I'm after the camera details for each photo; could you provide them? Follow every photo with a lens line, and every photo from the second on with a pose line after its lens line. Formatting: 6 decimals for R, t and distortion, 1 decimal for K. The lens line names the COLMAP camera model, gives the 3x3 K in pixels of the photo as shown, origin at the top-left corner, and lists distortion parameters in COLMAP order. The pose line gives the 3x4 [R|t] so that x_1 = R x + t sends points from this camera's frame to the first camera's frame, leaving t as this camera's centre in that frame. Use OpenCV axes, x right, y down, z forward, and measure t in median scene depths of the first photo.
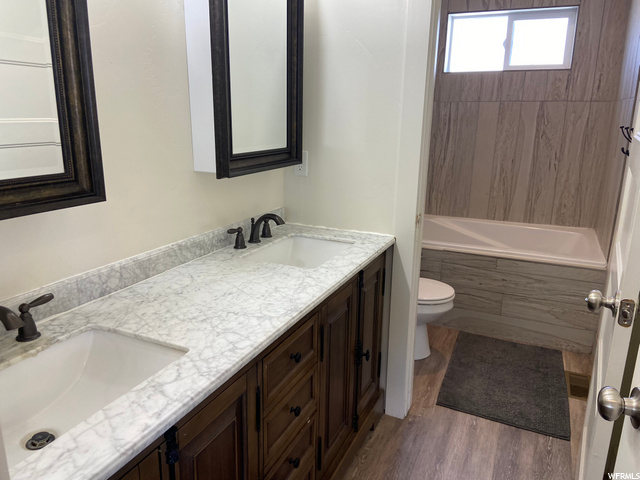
lens RADIAL K [[493.9, 0, 305.0], [0, 493.9, 237.4], [0, 0, 1]] dist [0.065989, -0.067800]
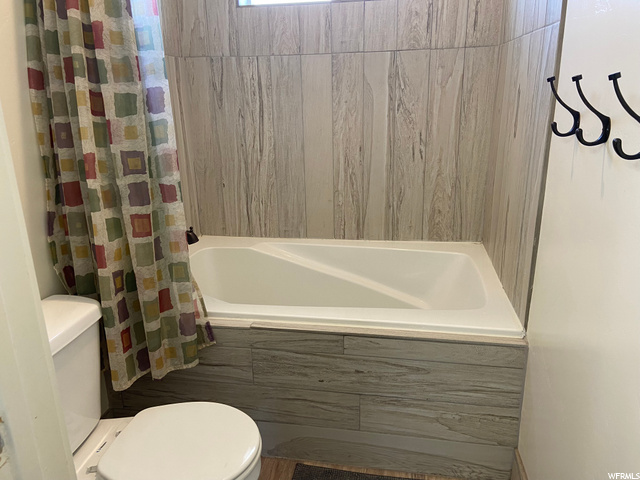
lens RADIAL K [[493.9, 0, 316.8], [0, 493.9, 238.8], [0, 0, 1]] dist [0.065989, -0.067800]
pose [[0.962394, -0.108428, 0.249080, 0.196404], [0.098206, 0.993746, 0.053146, -0.079496], [-0.253284, -0.026686, 0.967024, 0.406932]]
